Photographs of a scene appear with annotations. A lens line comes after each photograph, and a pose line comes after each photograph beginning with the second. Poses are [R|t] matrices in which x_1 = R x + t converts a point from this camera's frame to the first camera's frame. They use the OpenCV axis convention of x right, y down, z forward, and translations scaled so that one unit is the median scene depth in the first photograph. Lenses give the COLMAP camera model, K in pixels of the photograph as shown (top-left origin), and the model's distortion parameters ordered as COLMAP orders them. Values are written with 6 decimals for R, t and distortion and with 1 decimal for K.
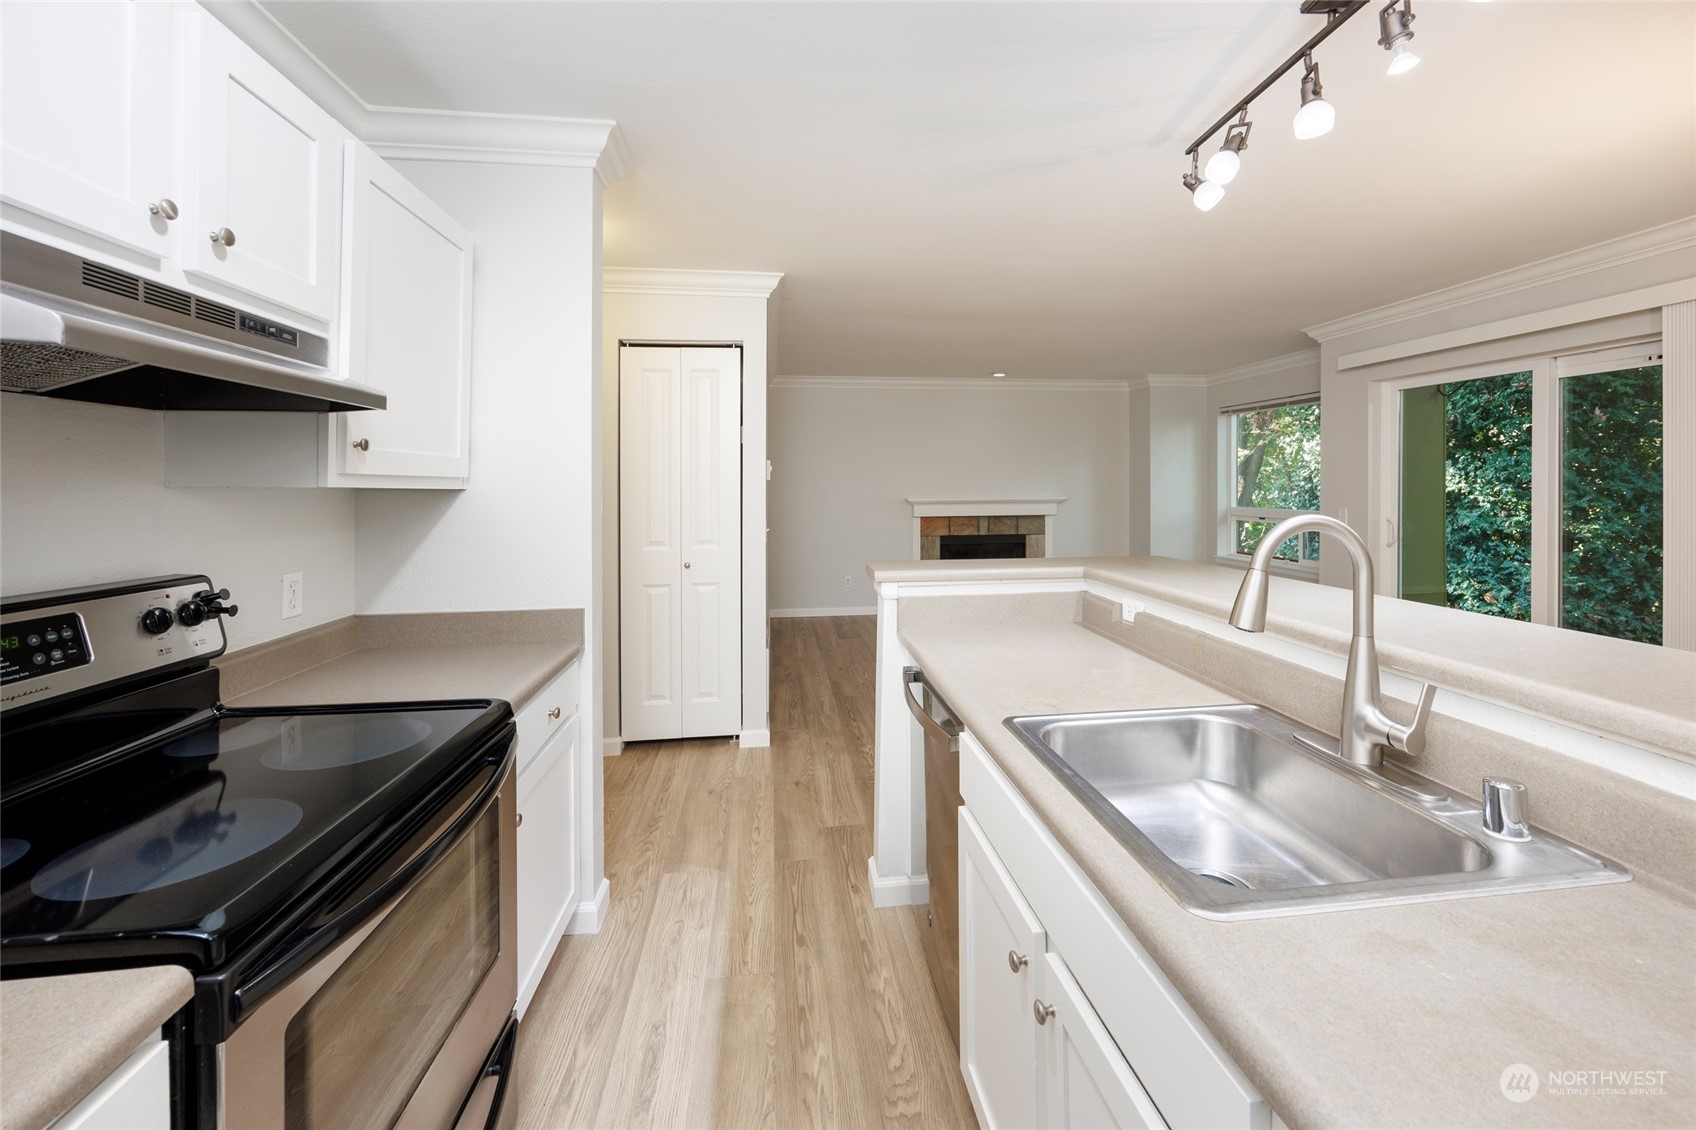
lens RADIAL K [[671.5, 0, 878.4], [0, 671.5, 475.3], [0, 0, 1]] dist [-0.005342, 0.000082]
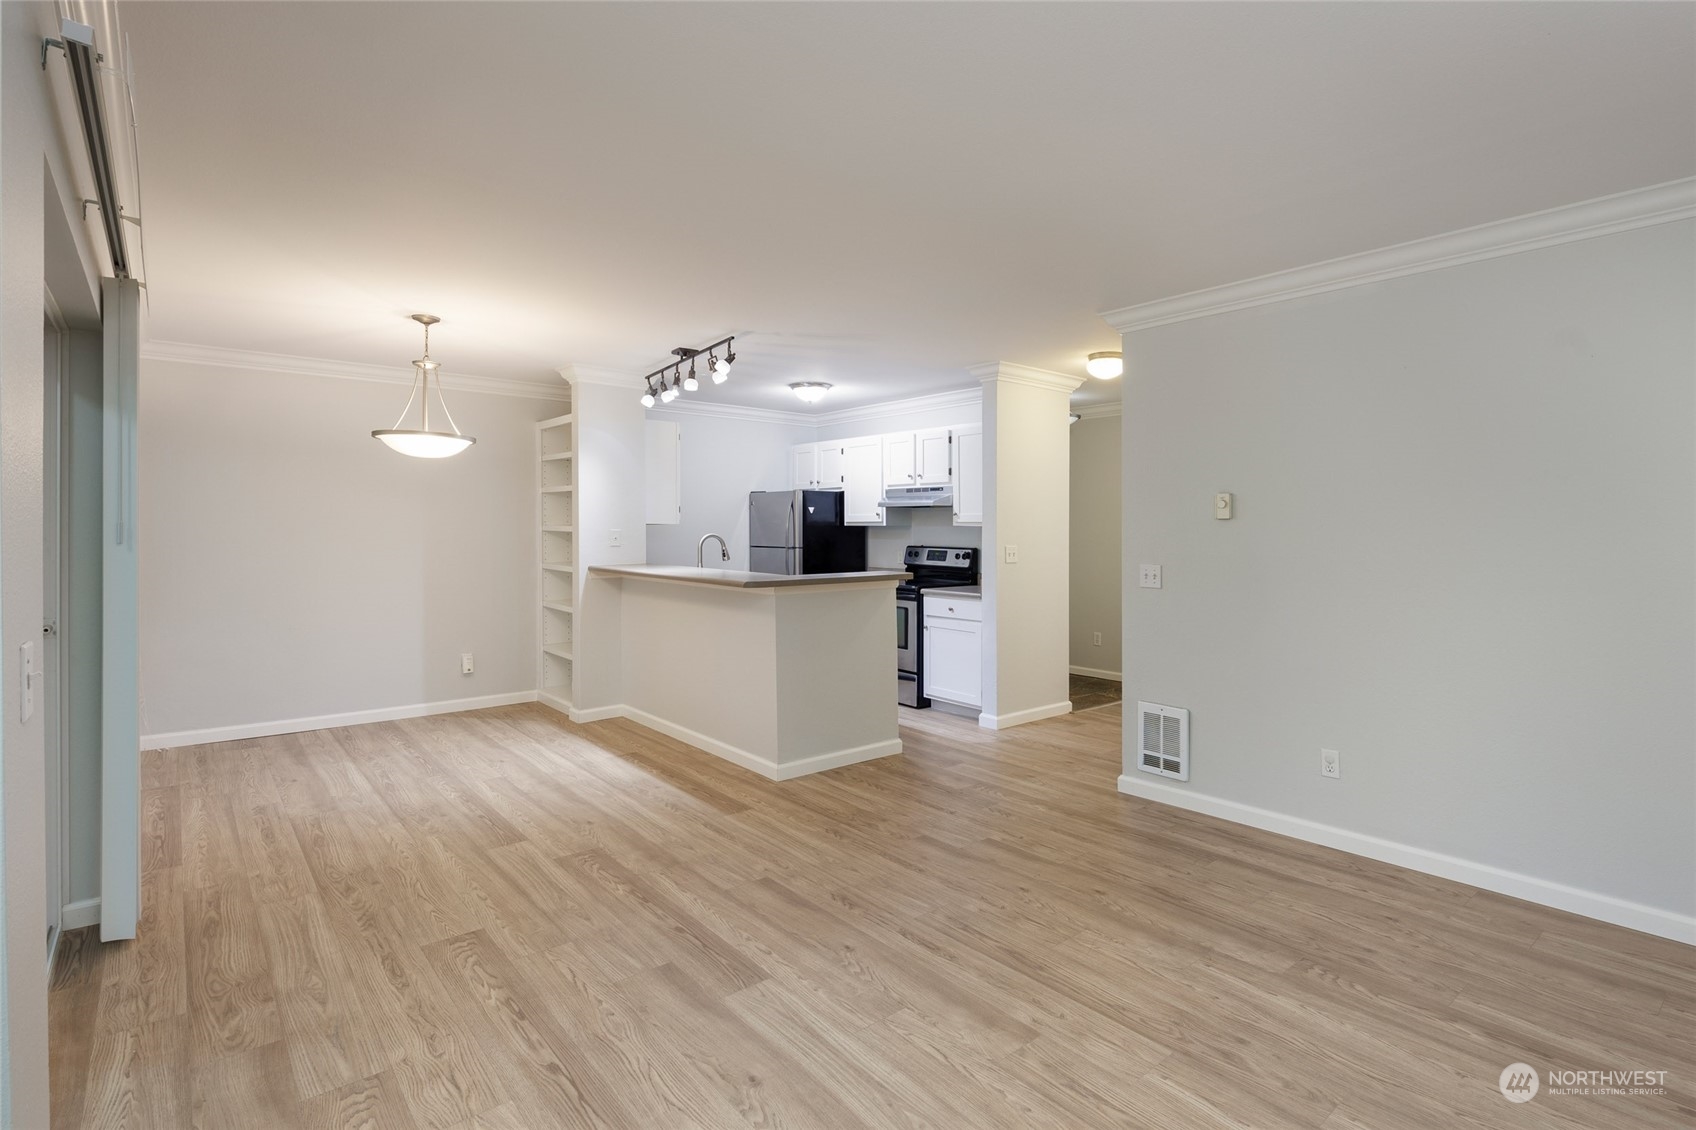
lens RADIAL K [[833.6, 0, 873.7], [0, 833.6, 533.5], [0, 0, 1]] dist [-0.003042, -0.000572]
pose [[-0.842651, 0.006694, -0.538418, 0.426418], [0.007823, 0.999969, 0.000190, 0.011715], [0.538403, -0.004052, -0.842678, 0.972517]]
